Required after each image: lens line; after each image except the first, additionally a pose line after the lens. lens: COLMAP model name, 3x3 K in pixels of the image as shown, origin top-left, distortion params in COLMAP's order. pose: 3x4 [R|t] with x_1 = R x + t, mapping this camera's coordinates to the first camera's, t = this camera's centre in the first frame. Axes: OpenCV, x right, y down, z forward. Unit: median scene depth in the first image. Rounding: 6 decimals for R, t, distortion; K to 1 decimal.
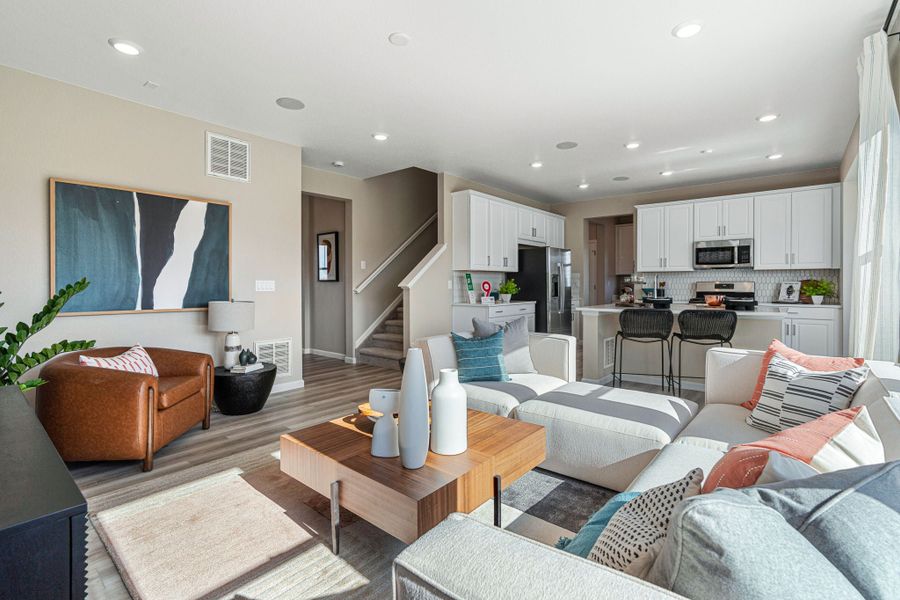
lens RADIAL K [[416.9, 0, 450.7], [0, 416.9, 286.4], [0, 0, 1]] dist [-0.002098, 0.000274]
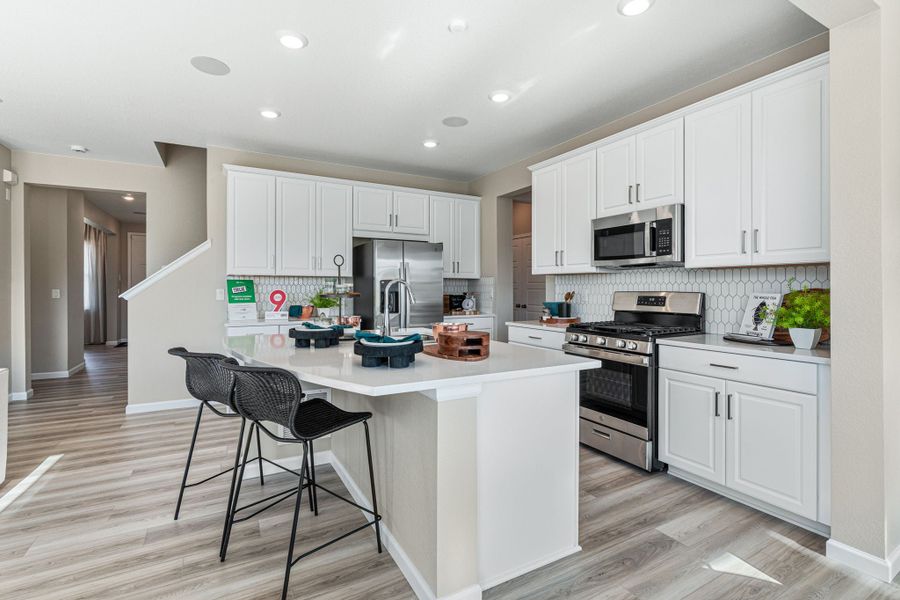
lens RADIAL K [[416.9, 0, 450.7], [0, 416.9, 286.4], [0, 0, 1]] dist [-0.002098, 0.000274]
pose [[0.932059, -0.000296, -0.362306, 0.628406], [-0.004004, 0.999930, -0.011116, -0.011973], [0.362284, 0.011811, 0.931993, 0.437154]]
